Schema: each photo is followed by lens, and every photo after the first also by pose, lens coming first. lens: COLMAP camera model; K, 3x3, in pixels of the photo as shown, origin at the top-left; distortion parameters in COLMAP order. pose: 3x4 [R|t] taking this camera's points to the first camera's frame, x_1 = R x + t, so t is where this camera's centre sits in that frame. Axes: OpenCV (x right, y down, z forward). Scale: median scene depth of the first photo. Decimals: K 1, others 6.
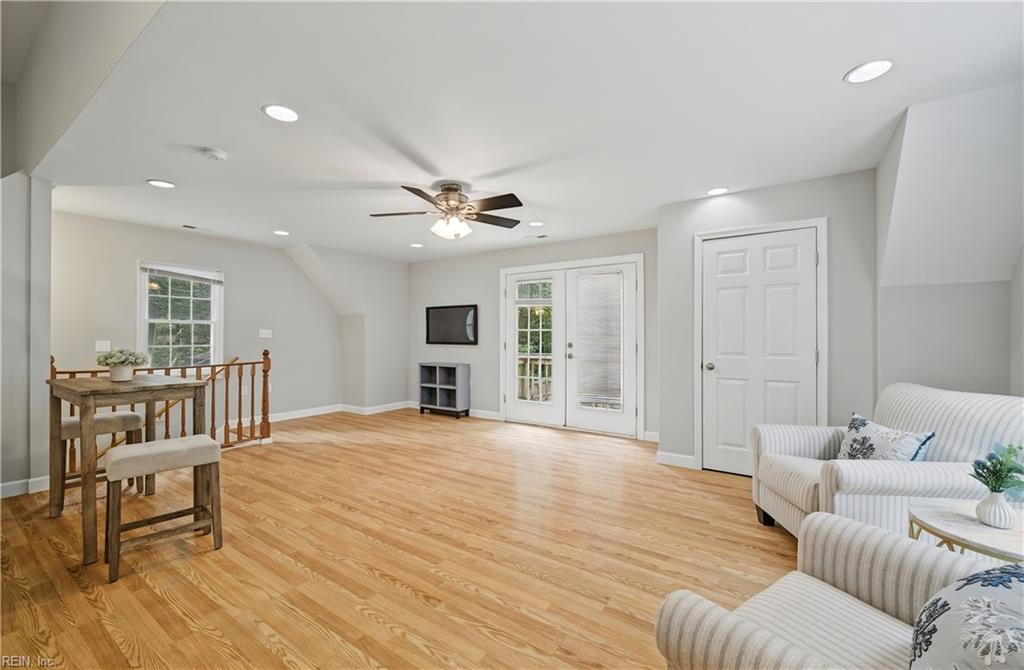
lens RADIAL K [[405.9, 0, 507.7], [0, 405.9, 337.5], [0, 0, 1]] dist [-0.002593, -0.000209]
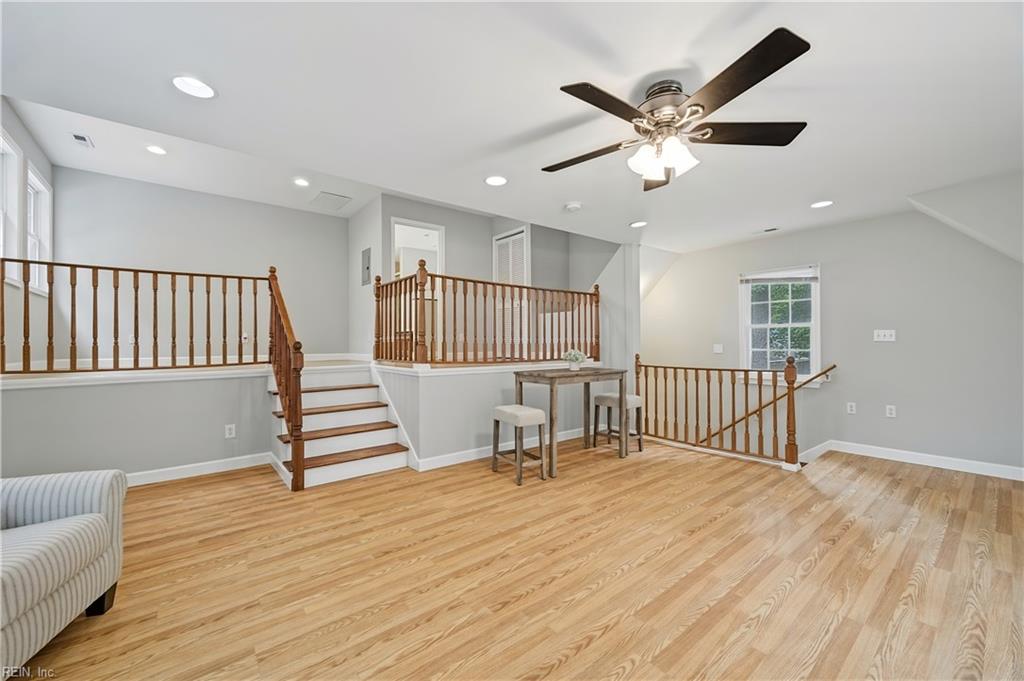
lens RADIAL K [[406.7, 0, 508.0], [0, 406.7, 345.2], [0, 0, 1]] dist [0.004443, -0.000170]
pose [[-0.286685, 0.004428, -0.958015, 0.574345], [0.004933, 0.999983, 0.003146, 0.002391], [0.958012, -0.003824, -0.286702, 1.105791]]
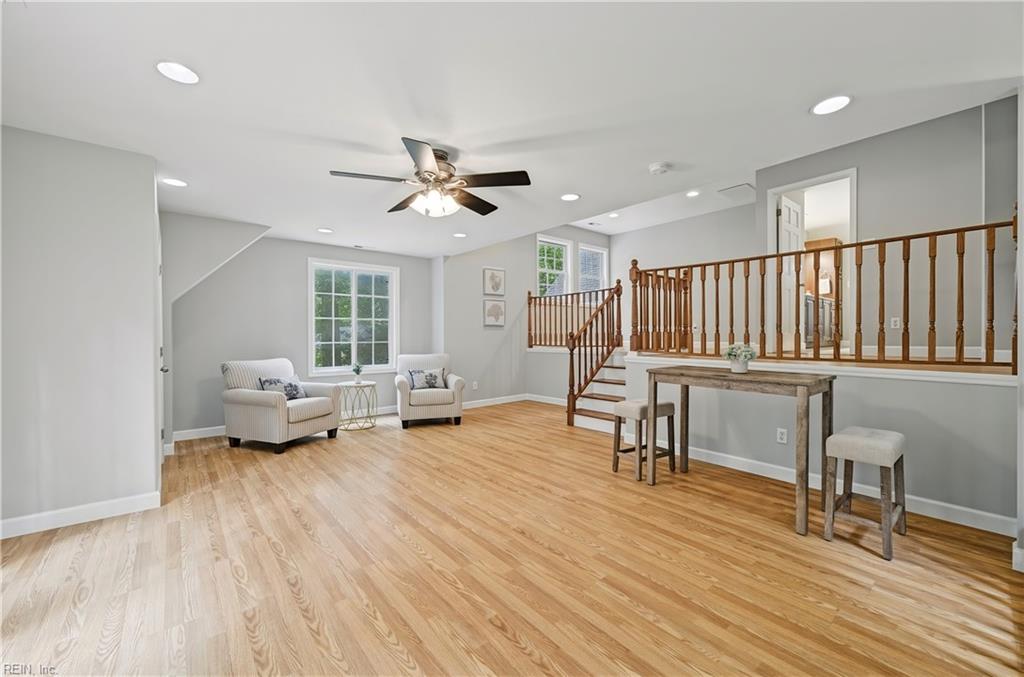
lens RADIAL K [[402.5, 0, 505.9], [0, 402.5, 334.6], [0, 0, 1]] dist [0.012762, 0.000072]
pose [[-0.959689, 0.005998, 0.281001, -0.595292], [0.005500, 0.999982, -0.002559, 0.002026], [-0.281011, -0.000911, -0.959704, 2.052292]]
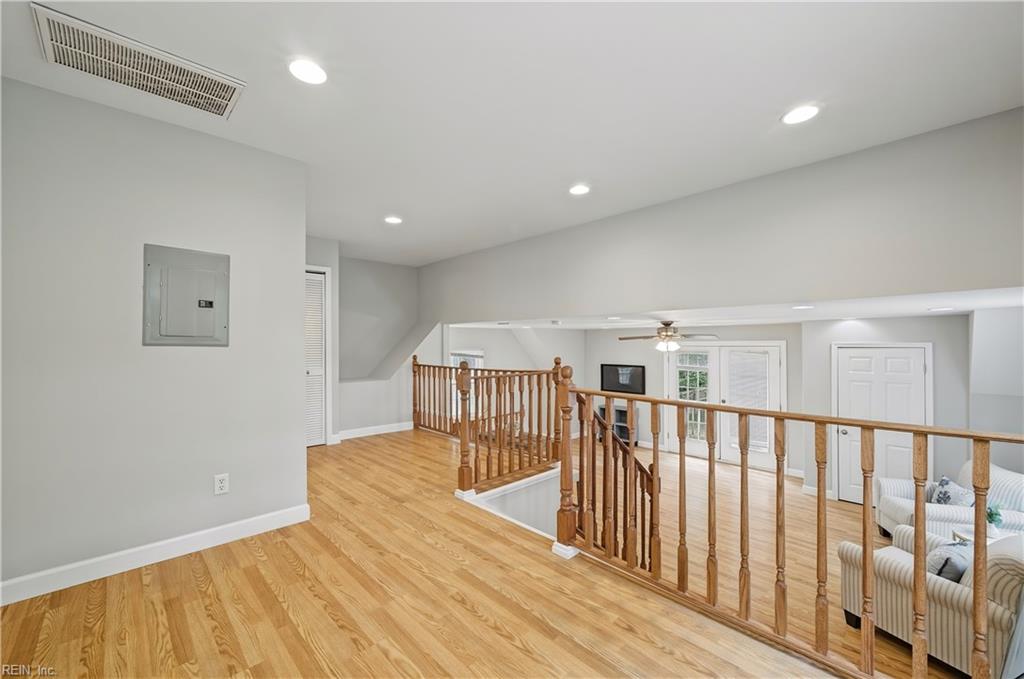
lens RADIAL K [[406.7, 0, 508.0], [0, 406.7, 344.2], [0, 0, 1]] dist [0.004443, -0.000170]
pose [[0.979078, -0.006138, -0.203392, -0.521396], [0.006431, 0.999979, 0.000778, -0.331806], [0.203383, -0.002070, 0.979097, -0.929523]]
